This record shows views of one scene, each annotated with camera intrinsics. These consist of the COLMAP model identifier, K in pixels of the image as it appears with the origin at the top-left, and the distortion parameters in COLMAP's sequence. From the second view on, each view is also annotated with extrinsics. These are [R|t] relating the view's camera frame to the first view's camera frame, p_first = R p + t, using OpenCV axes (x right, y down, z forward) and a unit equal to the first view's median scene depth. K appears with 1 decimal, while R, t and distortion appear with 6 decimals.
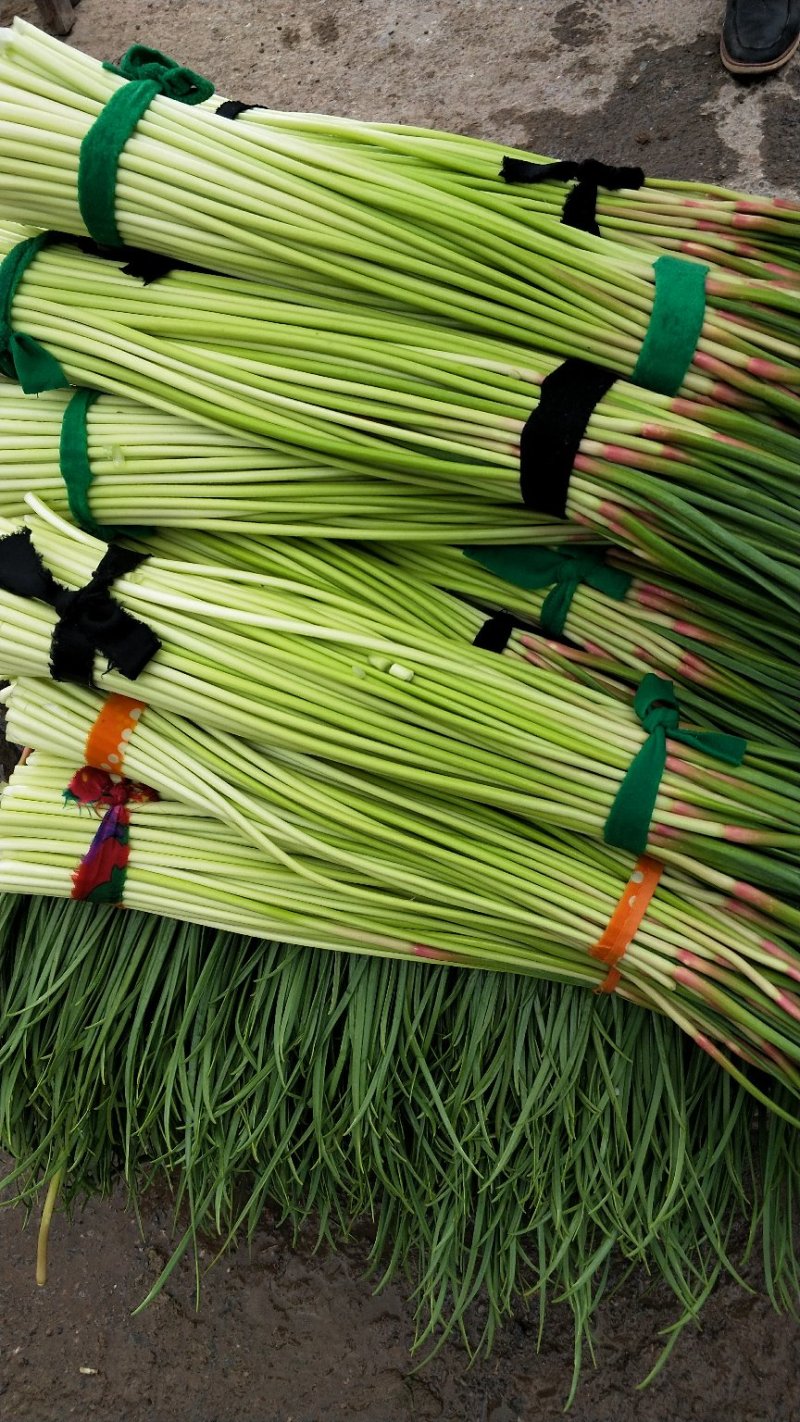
lens RADIAL K [[1233.5, 0, 400.0], [0, 1233.5, 711.0], [0, 0, 1]] dist [0.066949, -0.127951]
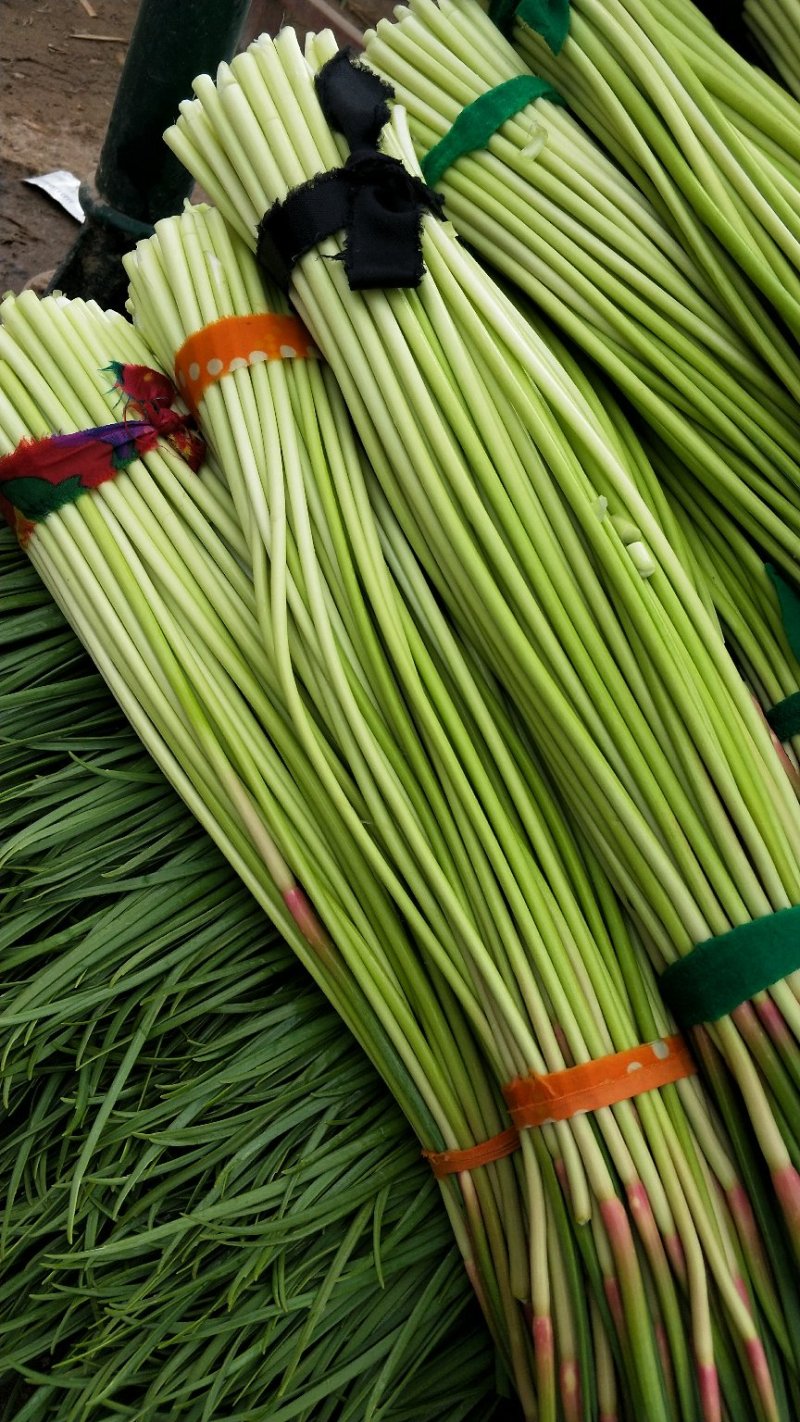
lens RADIAL K [[1233.5, 0, 400.0], [0, 1233.5, 711.0], [0, 0, 1]] dist [0.066949, -0.127951]
pose [[0.657704, 0.753073, -0.017493, -0.009834], [-0.727267, 0.628775, -0.275180, 0.261536], [-0.196232, 0.193709, 0.961233, 0.347936]]
